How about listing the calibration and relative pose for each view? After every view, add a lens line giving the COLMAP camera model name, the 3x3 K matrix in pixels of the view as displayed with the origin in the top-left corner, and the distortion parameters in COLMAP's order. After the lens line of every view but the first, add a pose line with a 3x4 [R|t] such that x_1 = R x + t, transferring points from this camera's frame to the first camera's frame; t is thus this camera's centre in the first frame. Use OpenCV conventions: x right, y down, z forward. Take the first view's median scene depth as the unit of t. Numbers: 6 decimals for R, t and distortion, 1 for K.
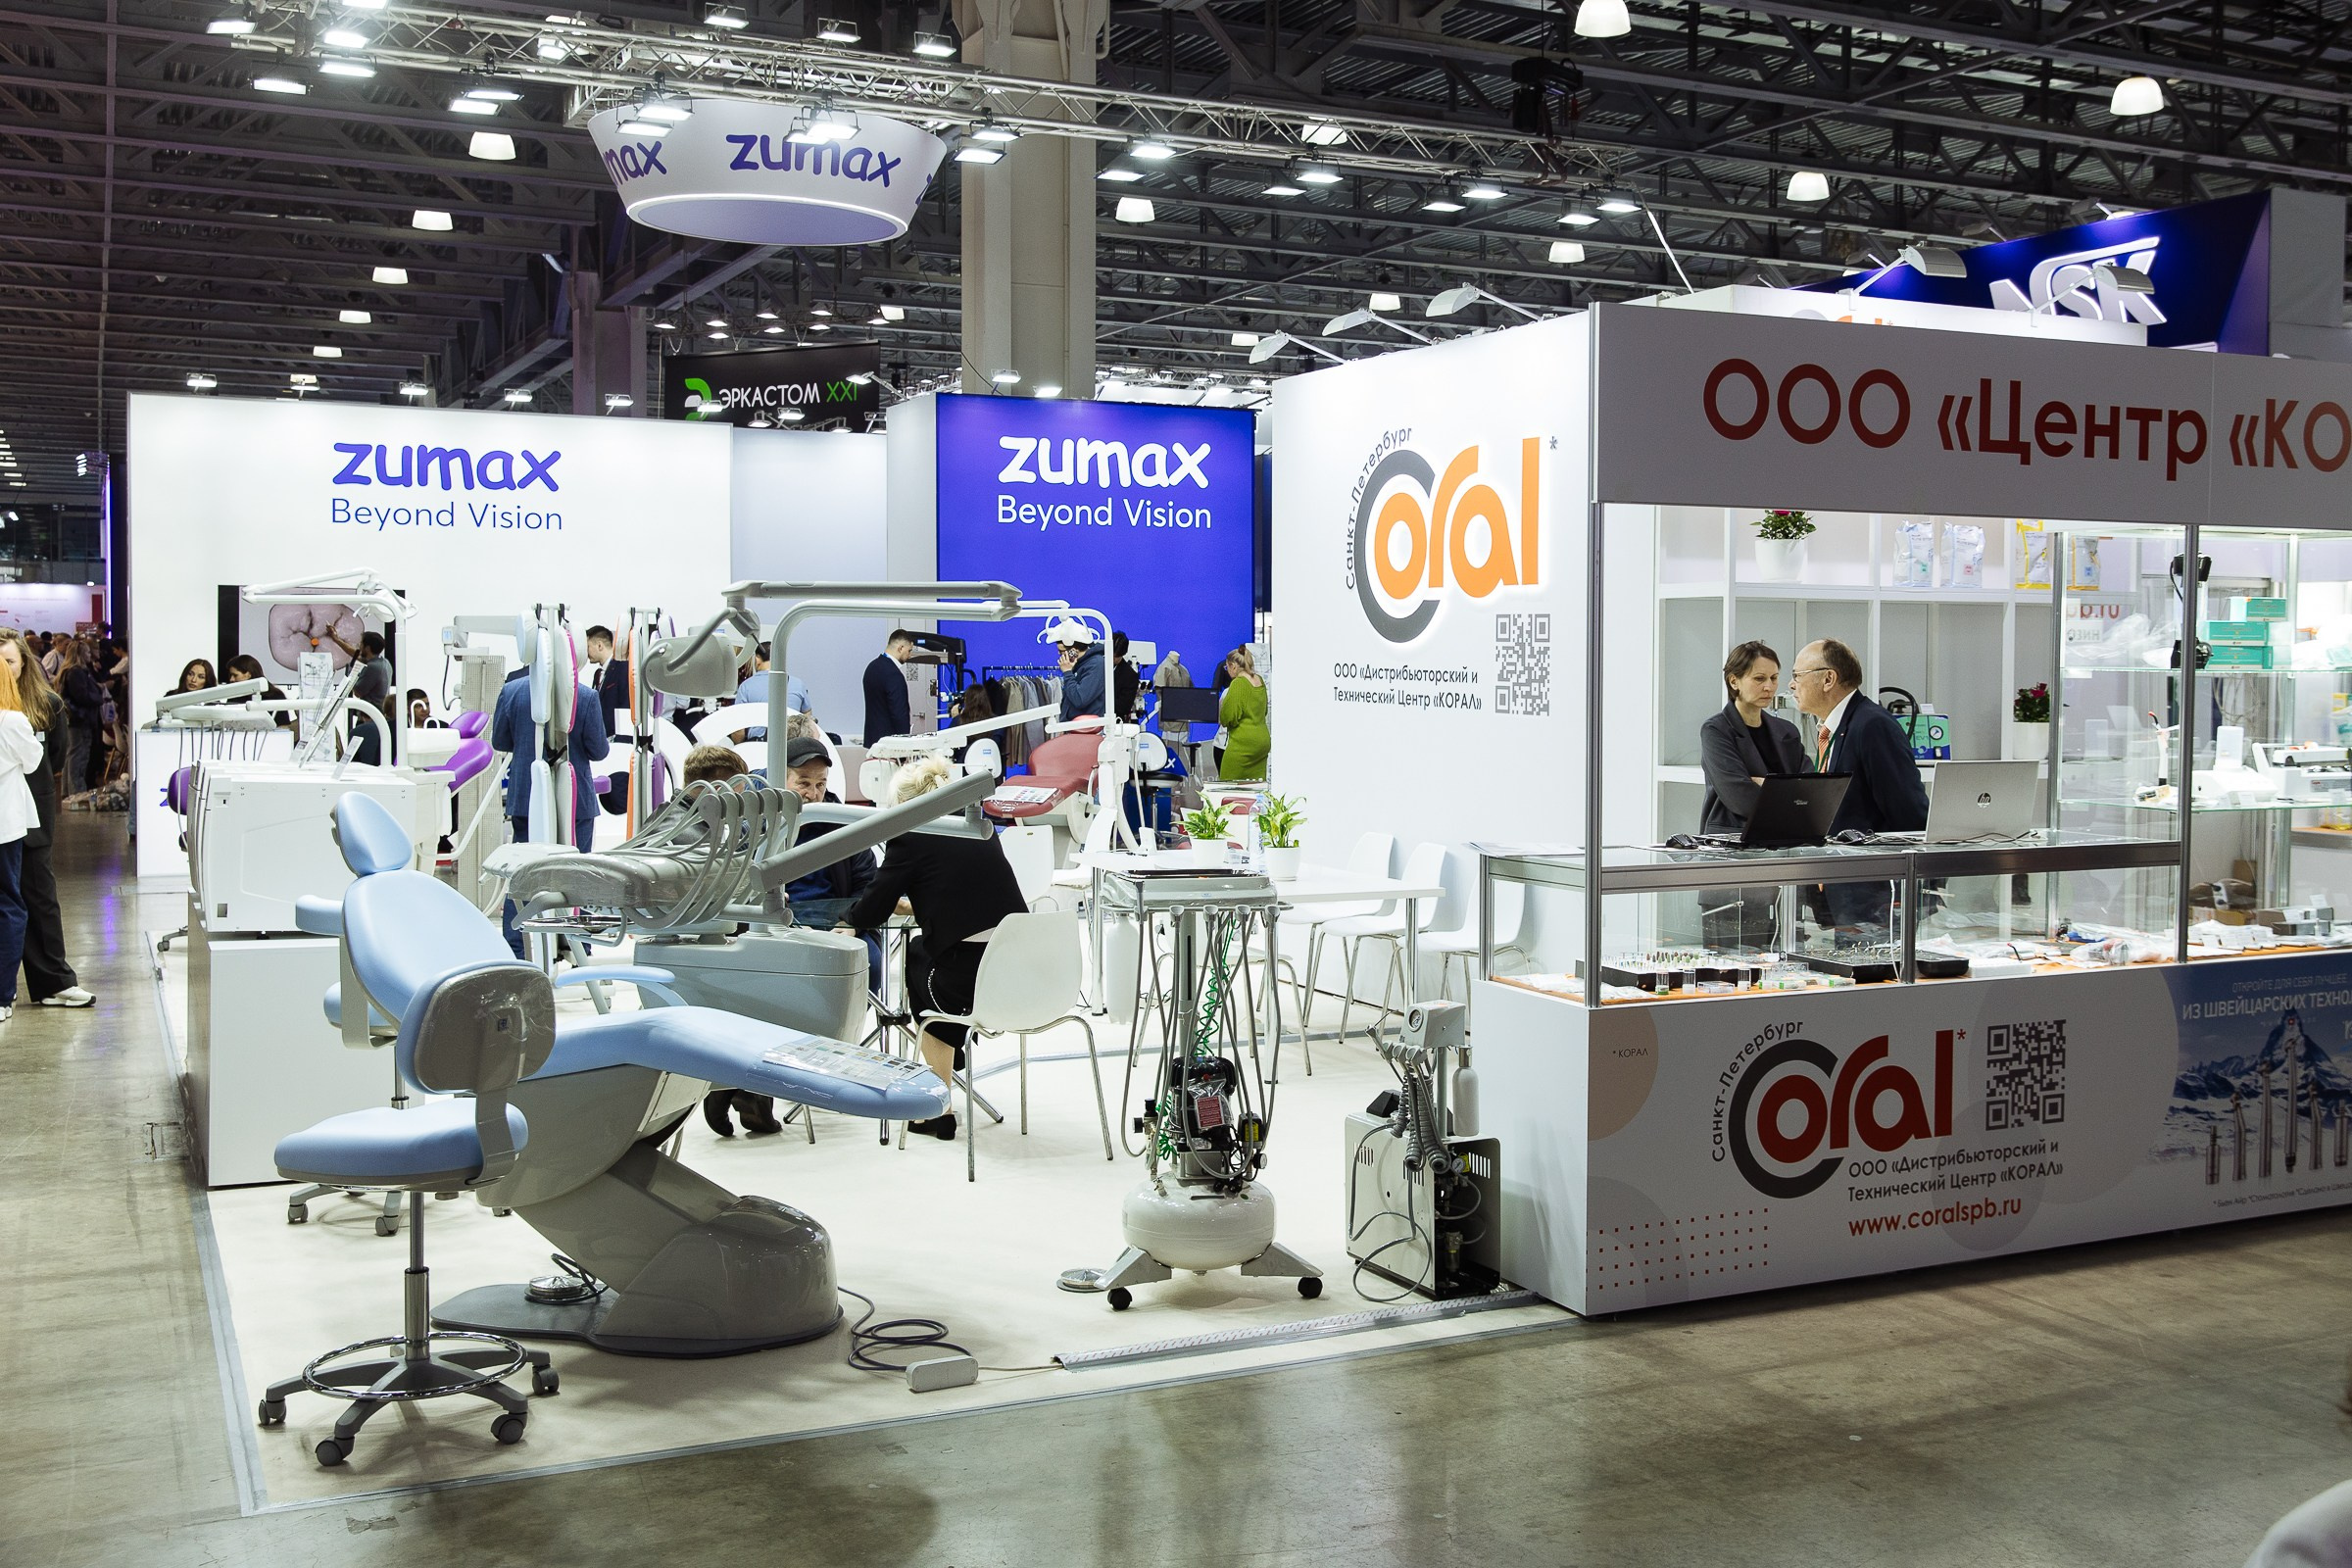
lens RADIAL K [[2297.8, 0, 1177.6], [0, 2297.8, 697.3], [0, 0, 1]] dist [0.003382, -0.009457]
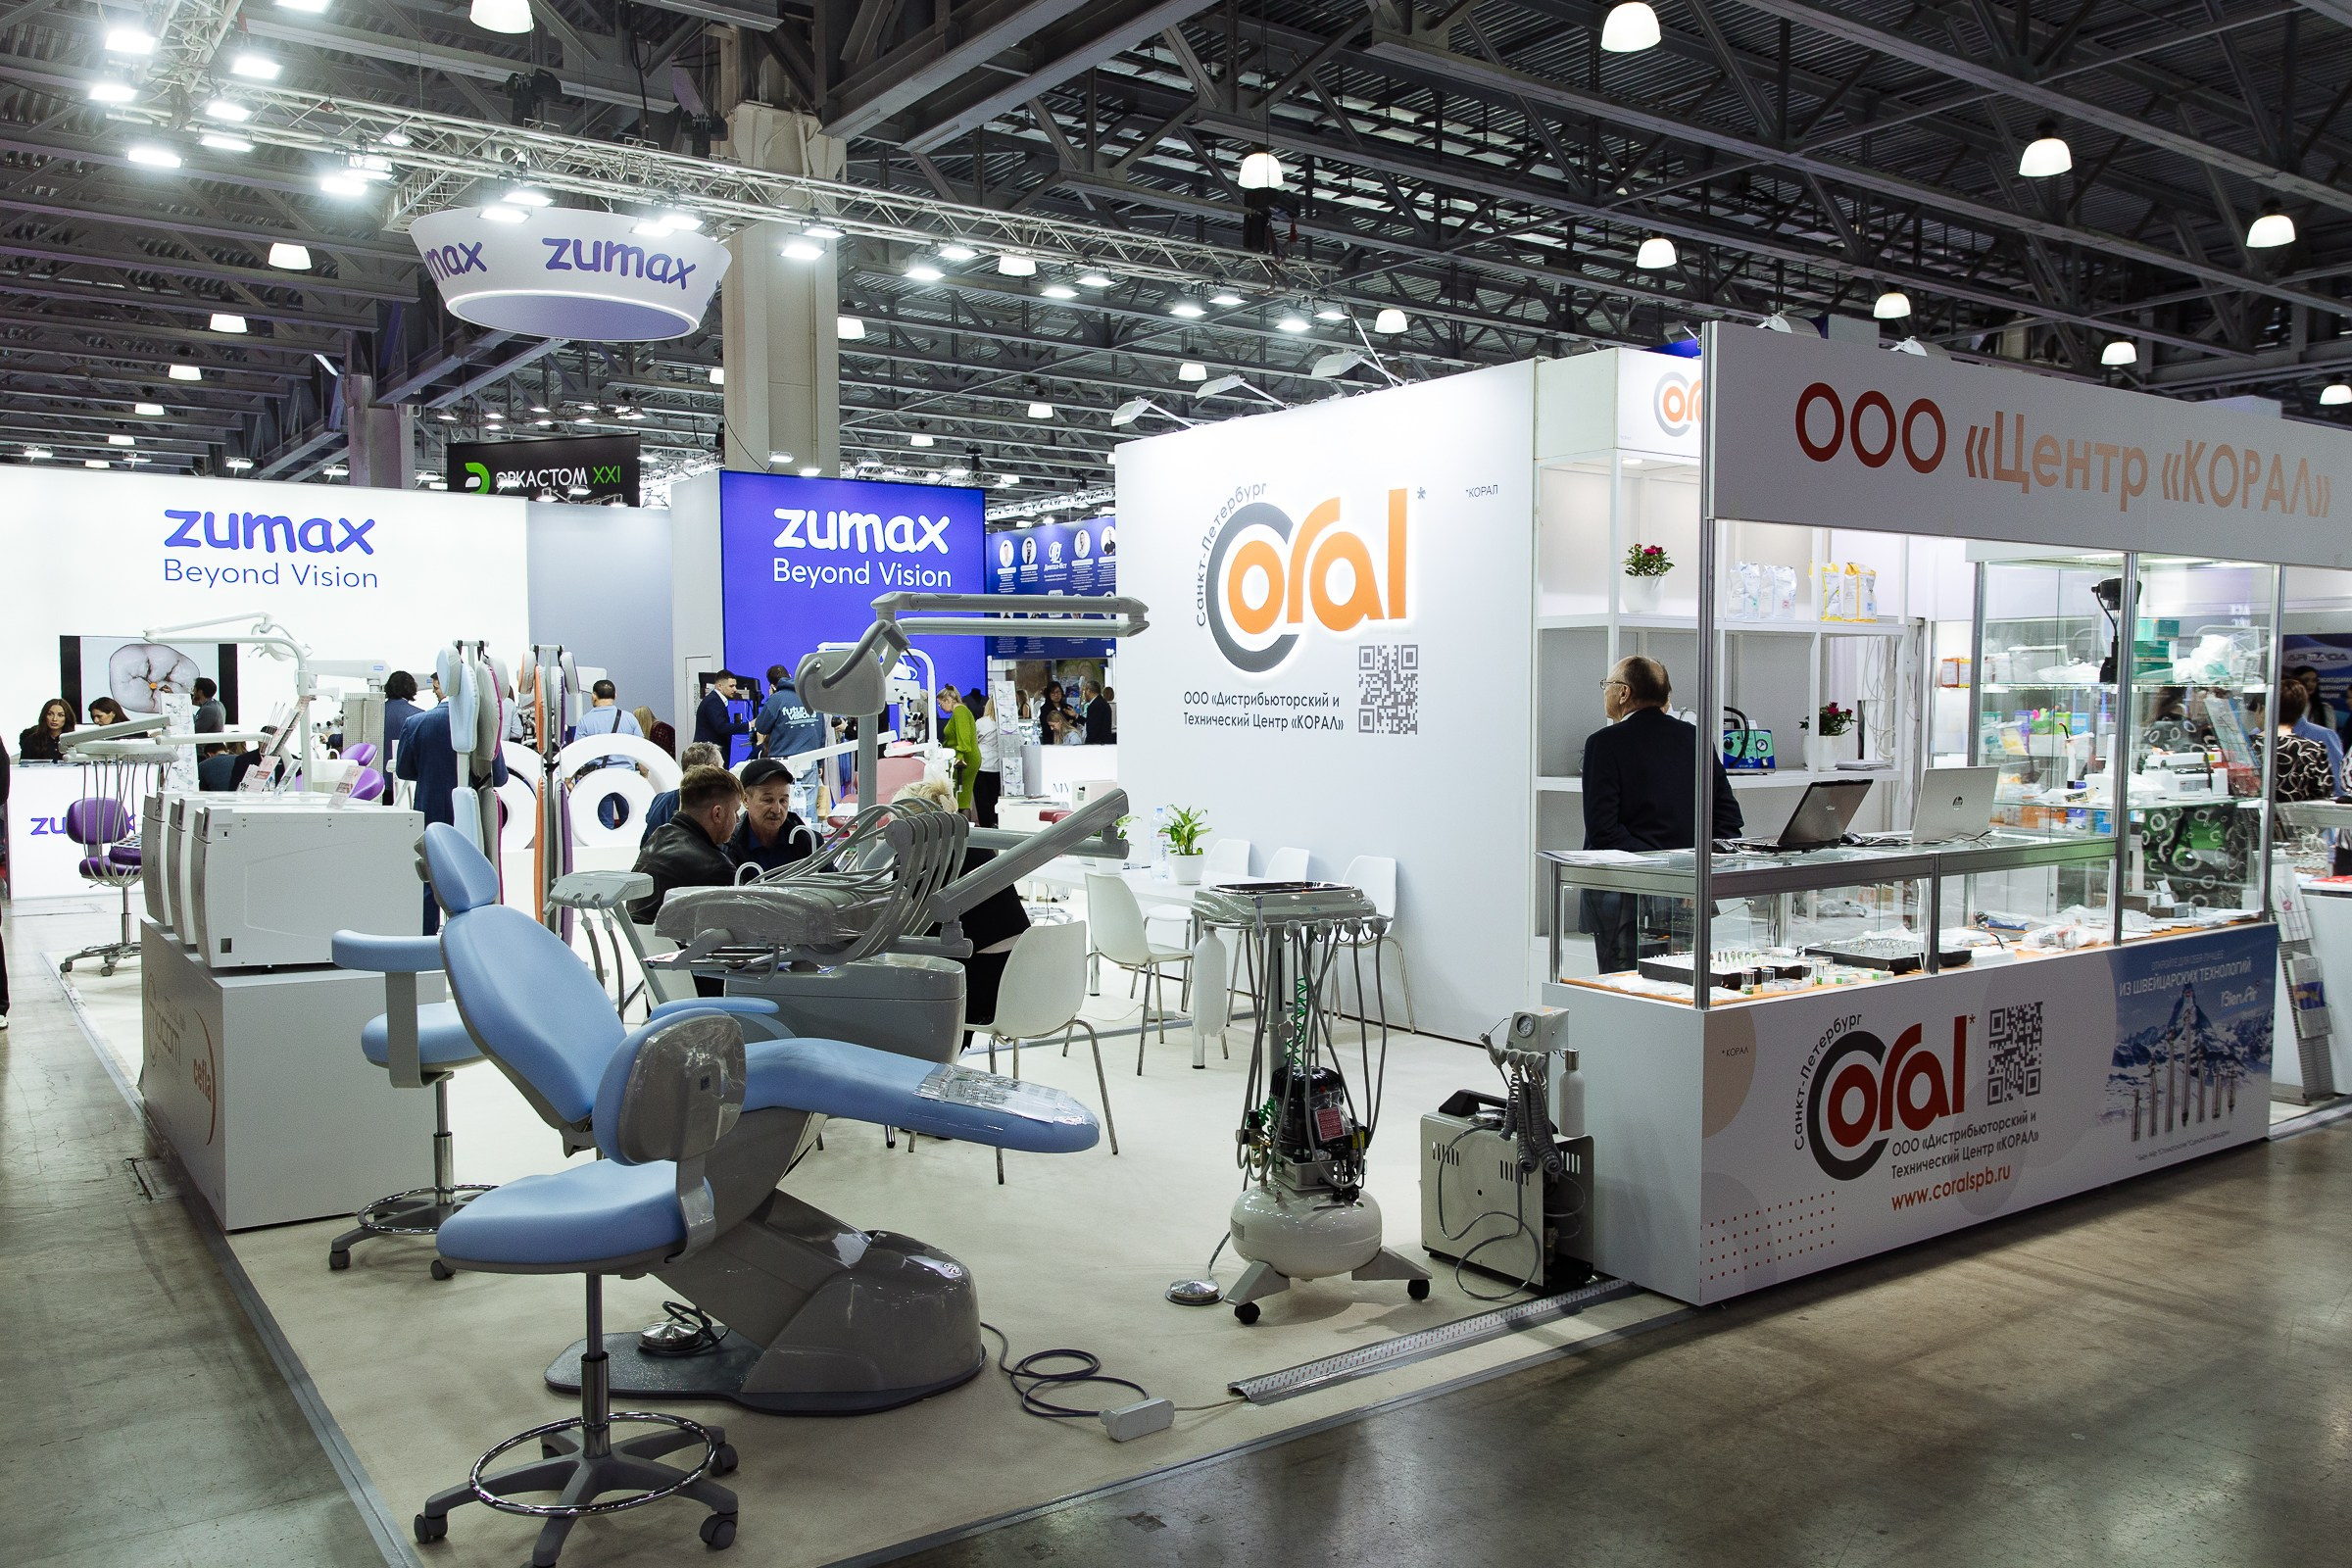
lens RADIAL K [[1787.7, 0, 1114.3], [0, 1787.7, 782.4], [0, 0, 1]] dist [0.007174, 0.003328]
pose [[0.987910, -0.013964, 0.154400, -0.122640], [0.009416, 0.999501, 0.030147, 0.003614], [-0.154744, -0.028328, 0.987548, 0.149589]]
